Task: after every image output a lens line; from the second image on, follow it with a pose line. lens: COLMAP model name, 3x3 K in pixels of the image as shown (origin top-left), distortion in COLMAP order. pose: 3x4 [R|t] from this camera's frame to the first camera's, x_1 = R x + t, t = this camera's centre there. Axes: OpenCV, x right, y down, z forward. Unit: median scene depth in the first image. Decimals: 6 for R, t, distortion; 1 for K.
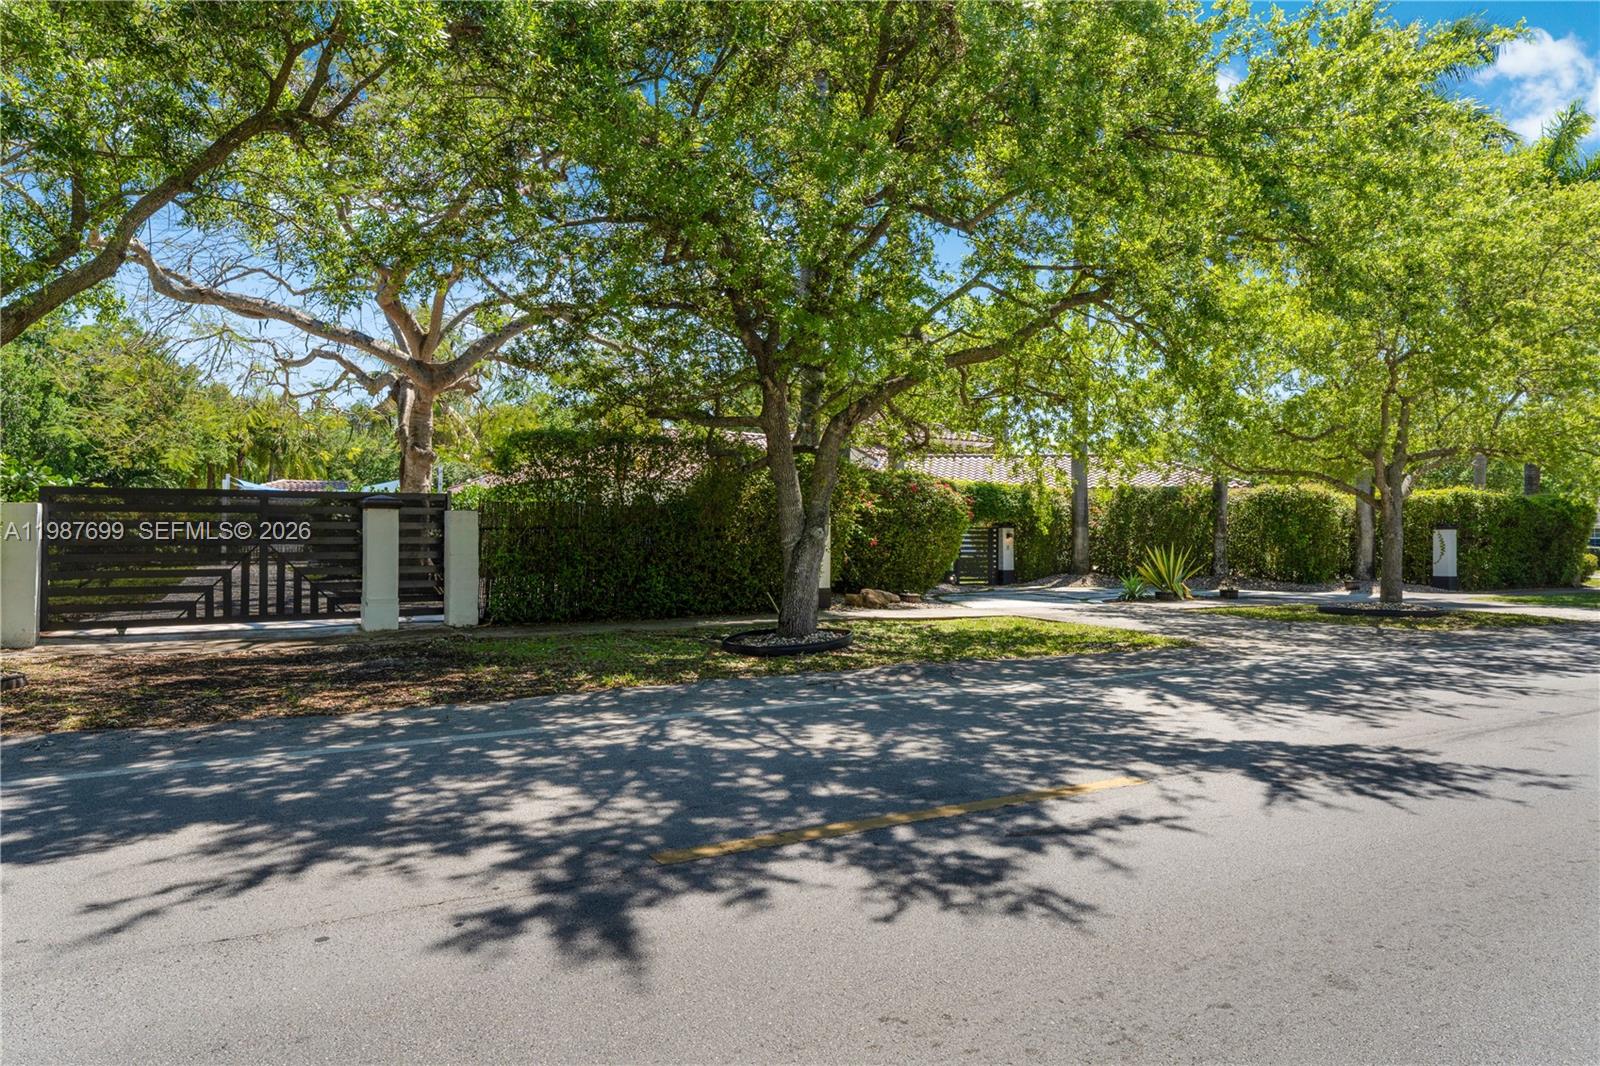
lens RADIAL K [[989.7, 0, 804.3], [0, 989.7, 536.4], [0, 0, 1]] dist [-0.002247, 0.000085]
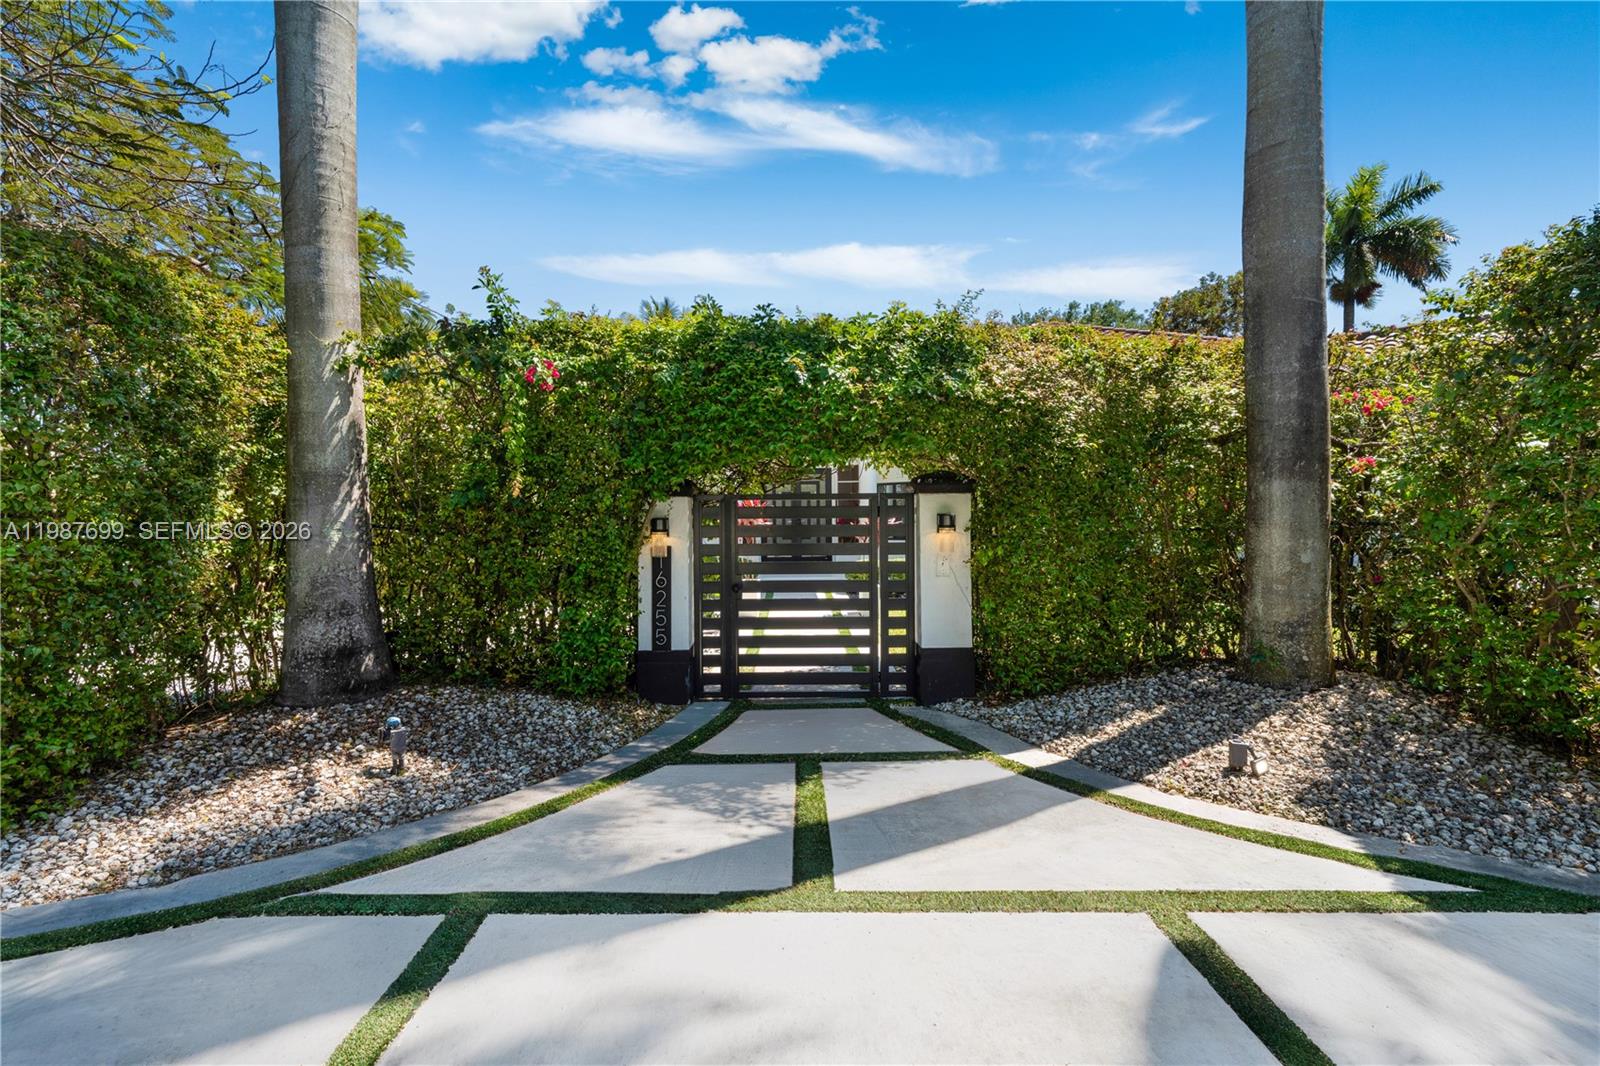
lens RADIAL K [[717.3, 0, 790.1], [0, 717.3, 524.9], [0, 0, 1]] dist [0.004520, 0.000440]
pose [[0.856989, -0.008617, -0.515263, 0.271551], [0.015144, 0.999849, 0.008466, -0.002086], [0.515112, -0.015059, 0.856991, 0.811575]]
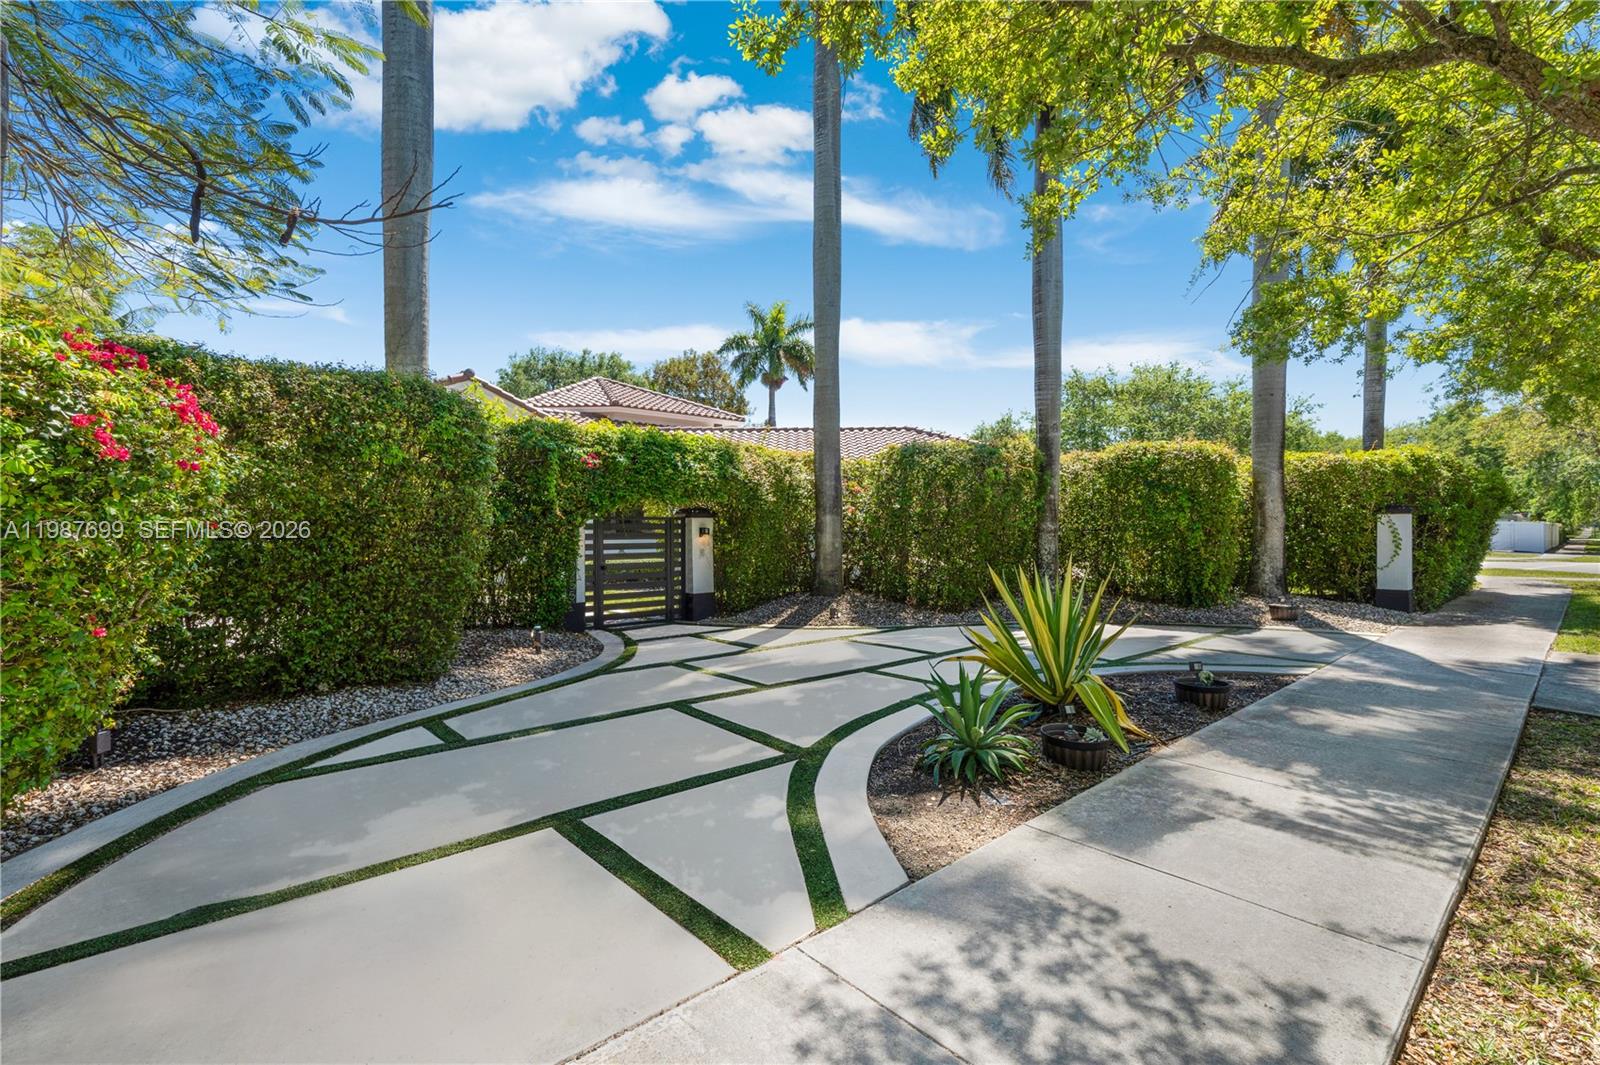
lens RADIAL K [[717.3, 0, 799.9], [0, 717.3, 529.7], [0, 0, 1]] dist [0.004520, 0.000440]
pose [[0.980045, -0.011566, 0.198437, 0.180073], [0.010446, 0.999923, 0.006691, -0.003856], [-0.198500, -0.004485, 0.980091, 0.593688]]
